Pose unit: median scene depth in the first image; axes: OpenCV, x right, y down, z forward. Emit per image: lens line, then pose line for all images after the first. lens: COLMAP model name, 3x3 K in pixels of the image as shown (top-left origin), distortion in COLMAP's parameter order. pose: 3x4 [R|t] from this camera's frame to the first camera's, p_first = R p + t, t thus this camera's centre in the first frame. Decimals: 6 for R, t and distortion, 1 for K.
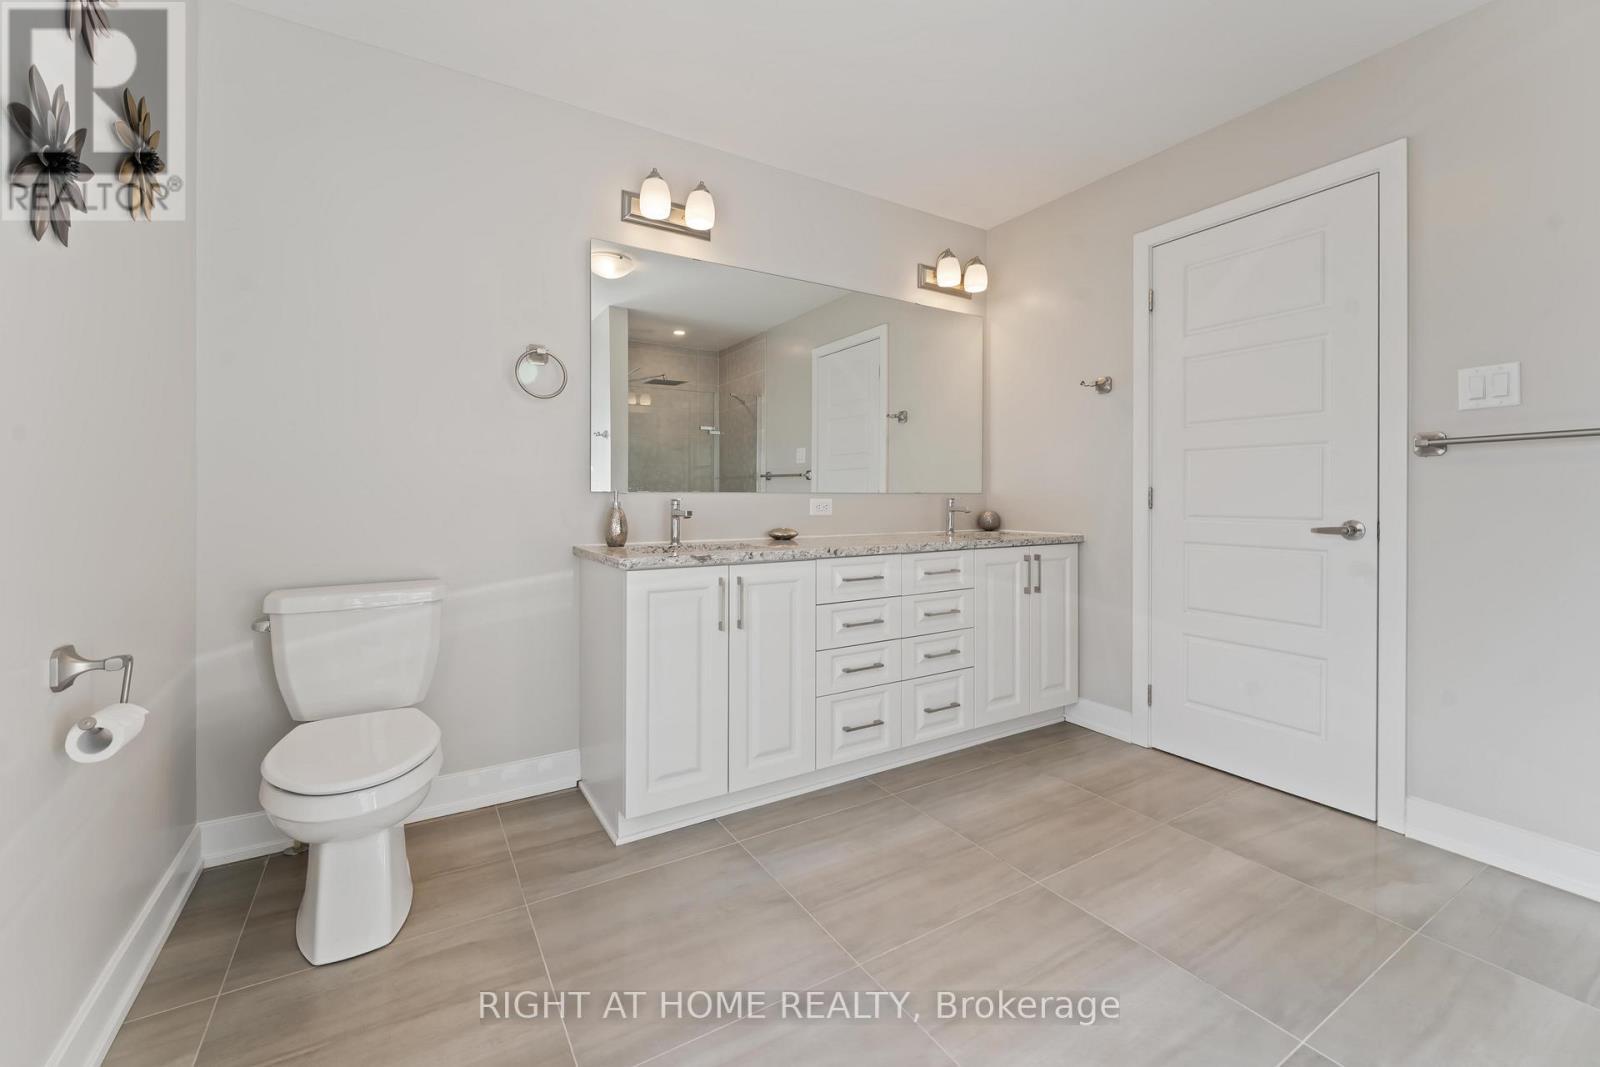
lens RADIAL K [[648.5, 0, 796.2], [0, 648.5, 499.6], [0, 0, 1]] dist [0.002344, 0.000245]
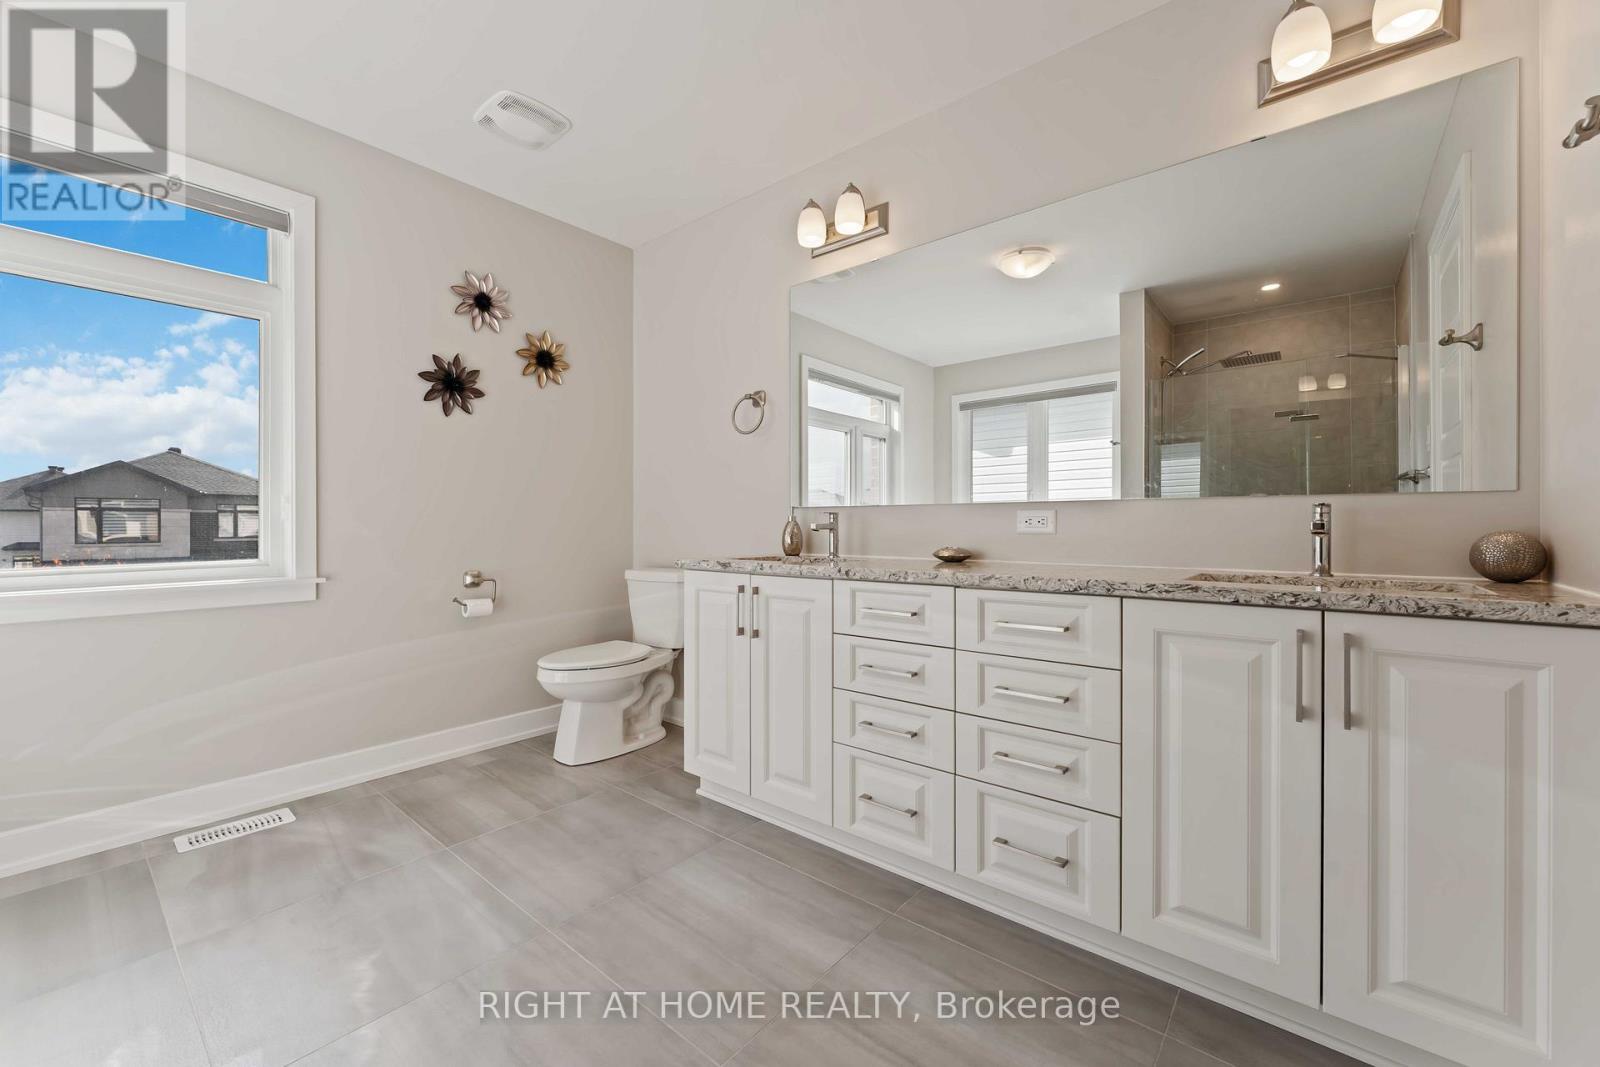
lens RADIAL K [[648.5, 0, 792.2], [0, 648.5, 522.4], [0, 0, 1]] dist [0.002344, 0.000245]
pose [[0.315343, -0.003530, -0.948971, 0.823483], [-0.003785, 0.999980, -0.004977, 0.021243], [0.948970, 0.005162, 0.315323, 0.676840]]
